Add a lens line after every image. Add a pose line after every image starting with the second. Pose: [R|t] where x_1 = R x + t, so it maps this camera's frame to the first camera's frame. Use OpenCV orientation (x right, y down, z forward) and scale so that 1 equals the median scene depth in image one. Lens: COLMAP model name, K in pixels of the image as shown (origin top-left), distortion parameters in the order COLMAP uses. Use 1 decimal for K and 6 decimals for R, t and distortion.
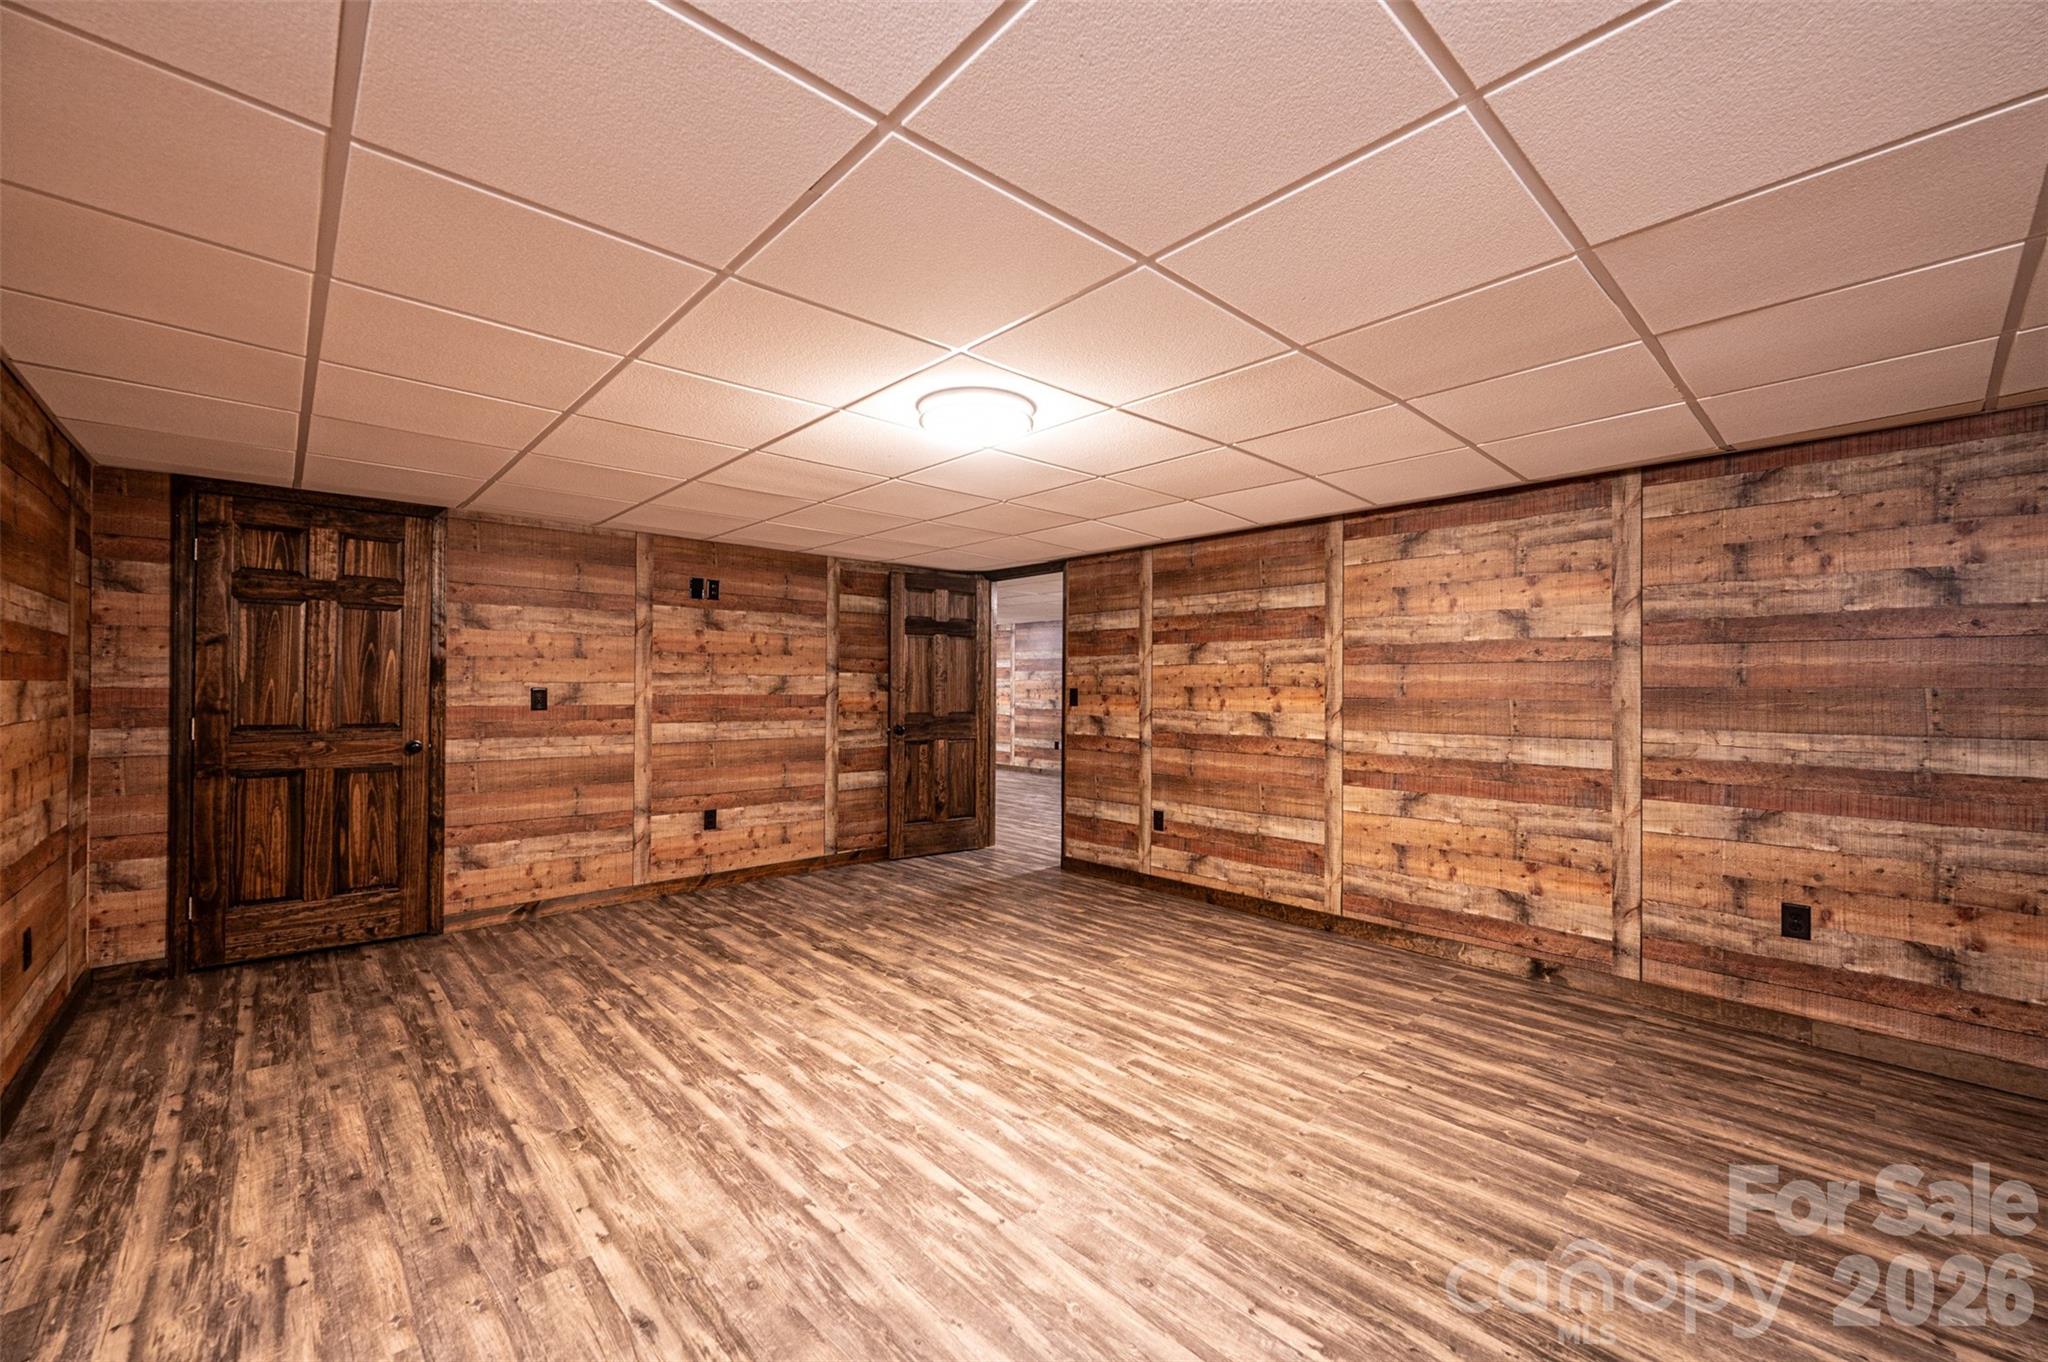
lens RADIAL K [[814.8, 0, 1024.4], [0, 814.8, 682.8], [0, 0, 1]] dist [0.002384, 0.000409]
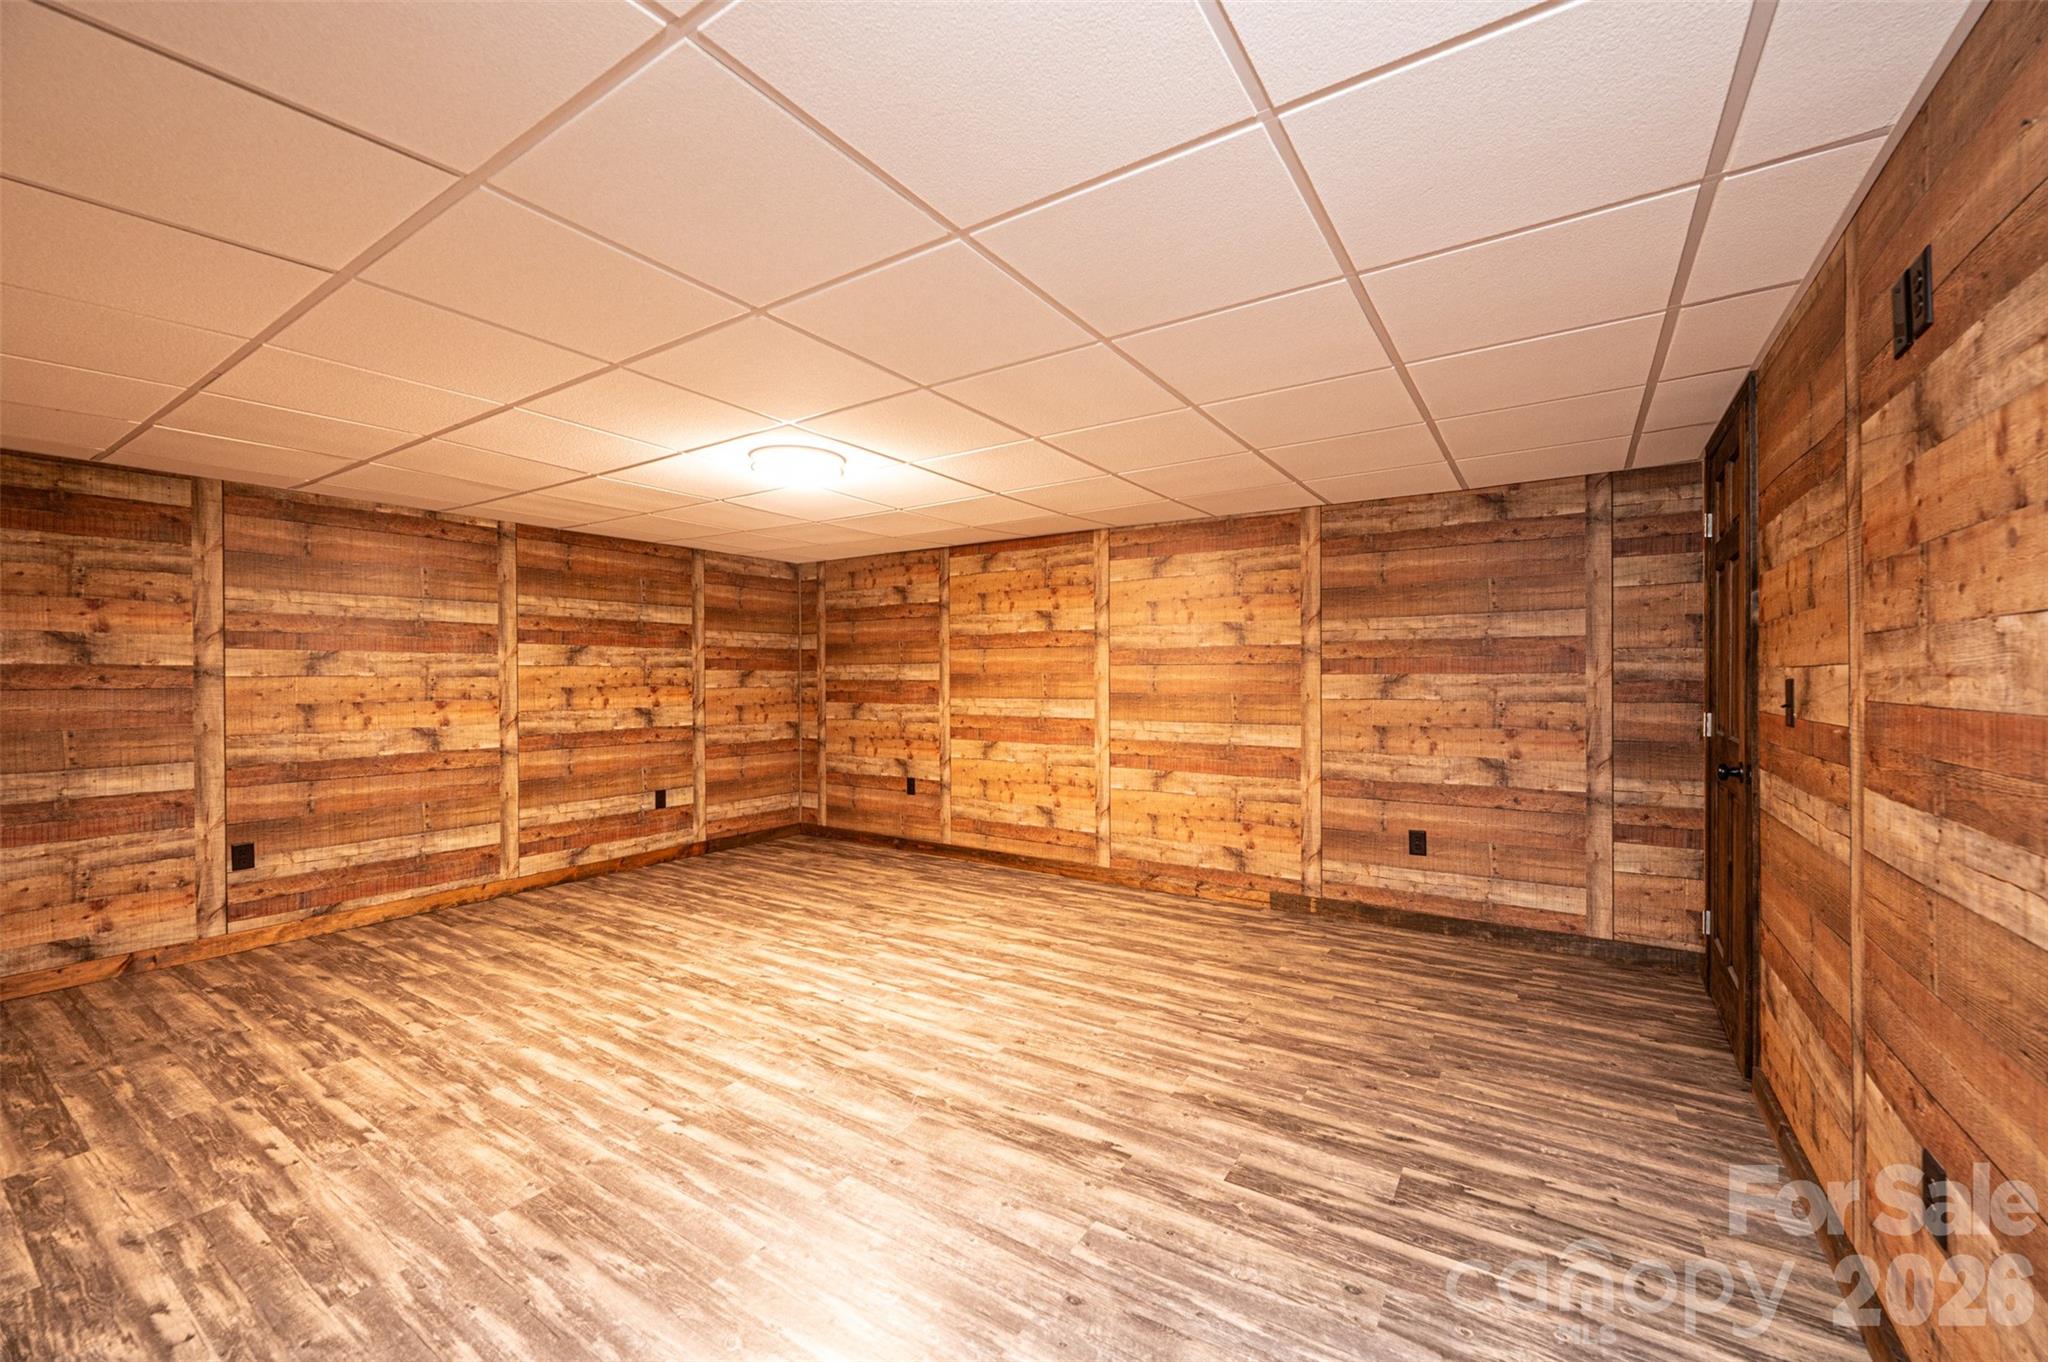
lens RADIAL K [[814.8, 0, 1026.2], [0, 814.8, 679.1], [0, 0, 1]] dist [0.002384, 0.000409]
pose [[-0.970759, -0.000754, -0.240055, -0.083510], [0.000229, 0.999992, -0.004067, 0.011743], [0.240056, -0.004003, -0.970751, 1.959955]]
